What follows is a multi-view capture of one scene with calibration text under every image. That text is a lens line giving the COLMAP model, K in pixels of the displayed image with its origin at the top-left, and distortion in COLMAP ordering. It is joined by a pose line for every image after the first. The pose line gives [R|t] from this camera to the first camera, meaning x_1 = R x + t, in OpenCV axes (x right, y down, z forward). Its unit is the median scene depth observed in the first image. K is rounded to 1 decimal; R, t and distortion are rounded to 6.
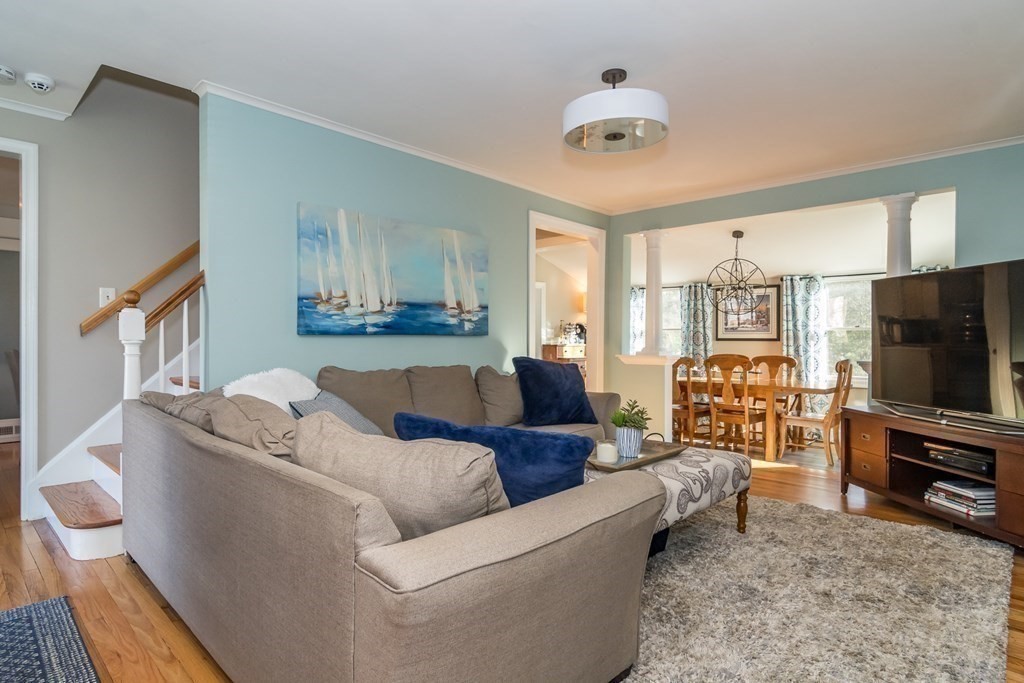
lens RADIAL K [[562.6, 0, 512.0], [0, 562.6, 341.5], [0, 0, 1]] dist [-0.004484, -0.000623]
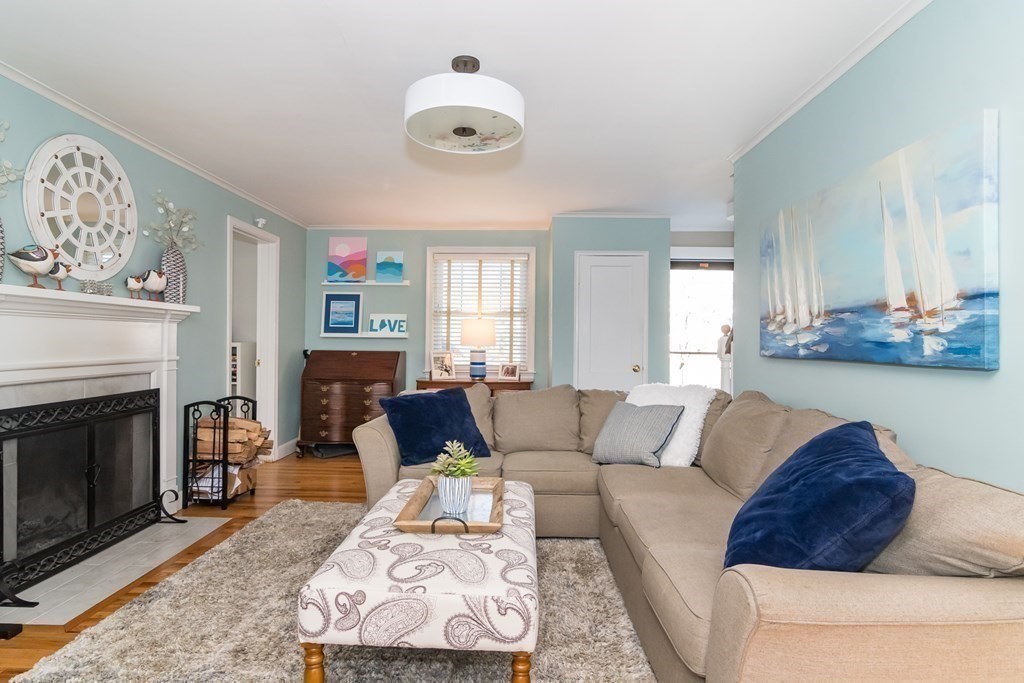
lens RADIAL K [[562.6, 0, 512.0], [0, 562.6, 341.5], [0, 0, 1]] dist [-0.004484, -0.000623]
pose [[-0.741592, -0.003810, -0.670840, 0.474744], [-0.007486, 0.999969, 0.002596, -0.030187], [0.670809, 0.006947, -0.741597, 1.140486]]
